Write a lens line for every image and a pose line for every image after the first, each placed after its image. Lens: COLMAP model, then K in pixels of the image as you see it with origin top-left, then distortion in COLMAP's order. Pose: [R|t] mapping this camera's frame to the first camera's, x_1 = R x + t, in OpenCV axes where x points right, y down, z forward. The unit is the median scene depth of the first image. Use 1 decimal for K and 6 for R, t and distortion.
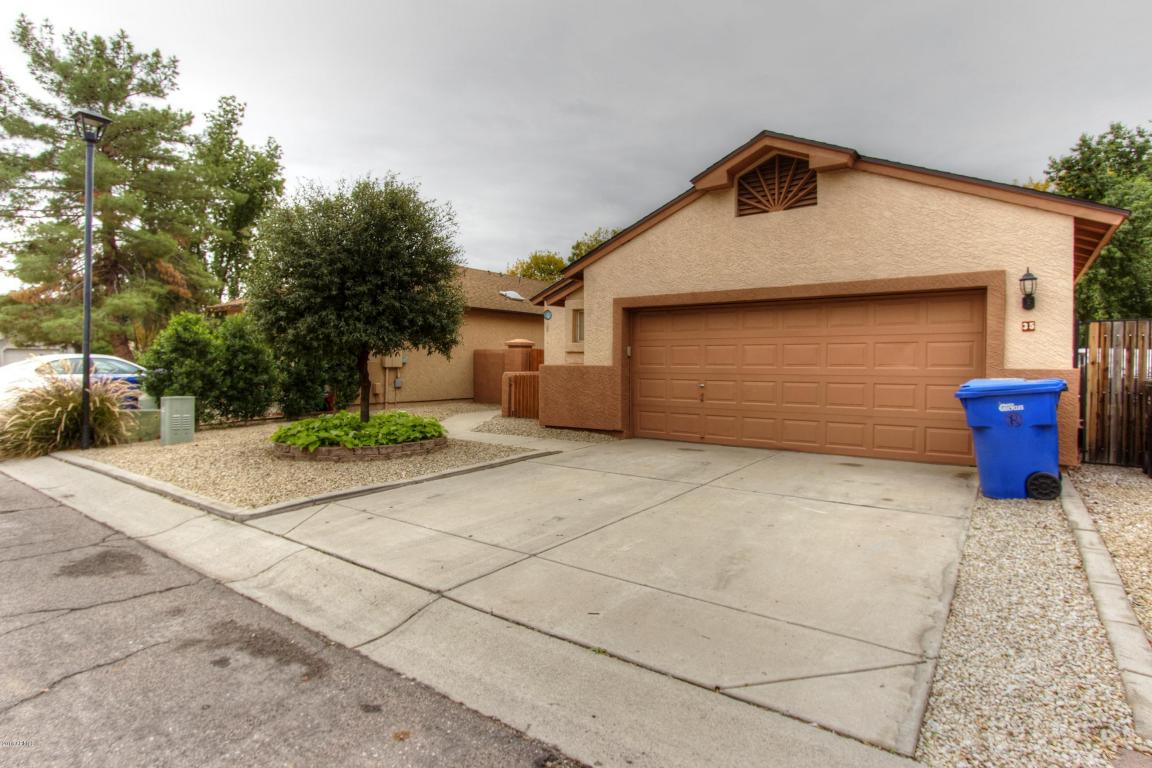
lens RADIAL K [[603.6, 0, 575.7], [0, 603.6, 368.1], [0, 0, 1]] dist [-0.016401, 0.000337]
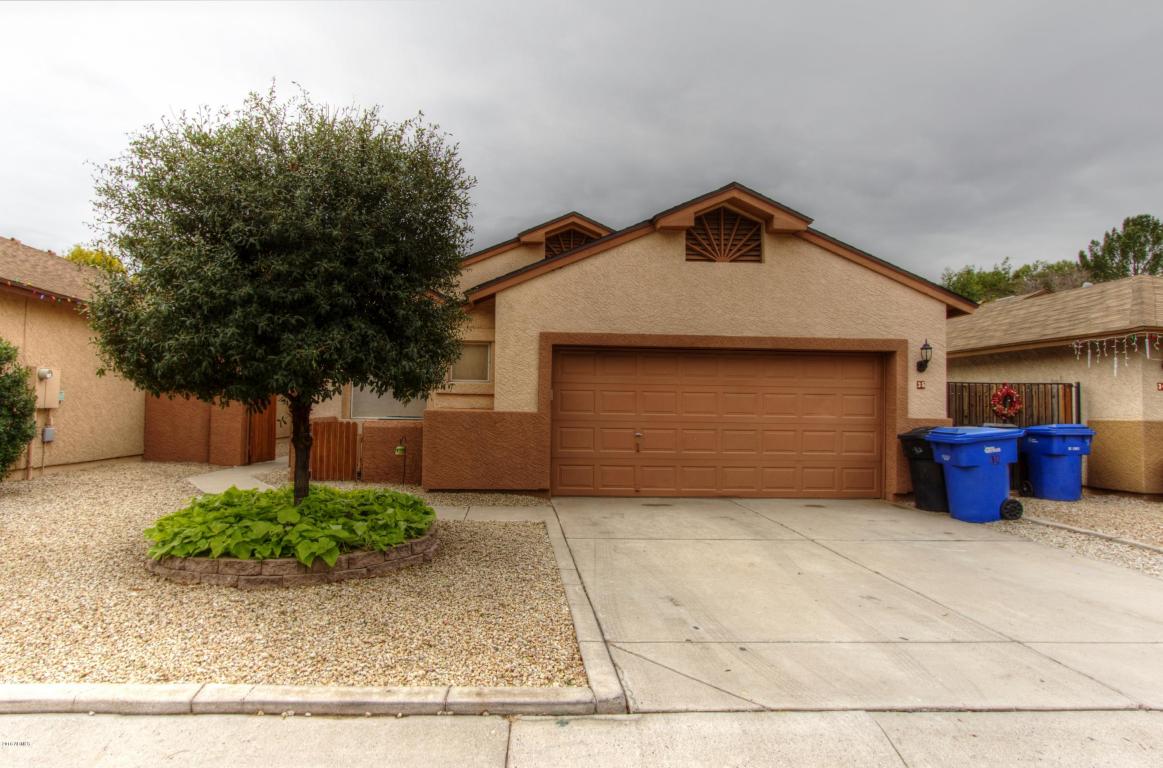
lens RADIAL K [[644.0, 0, 581.5], [0, 644.0, 384.0], [0, 0, 1]] dist [-0.006747, -0.000100]
pose [[0.774071, 0.032873, 0.632245, -0.559586], [-0.007748, 0.999068, -0.042460, -0.006679], [-0.633052, 0.027968, 0.773604, 0.330080]]
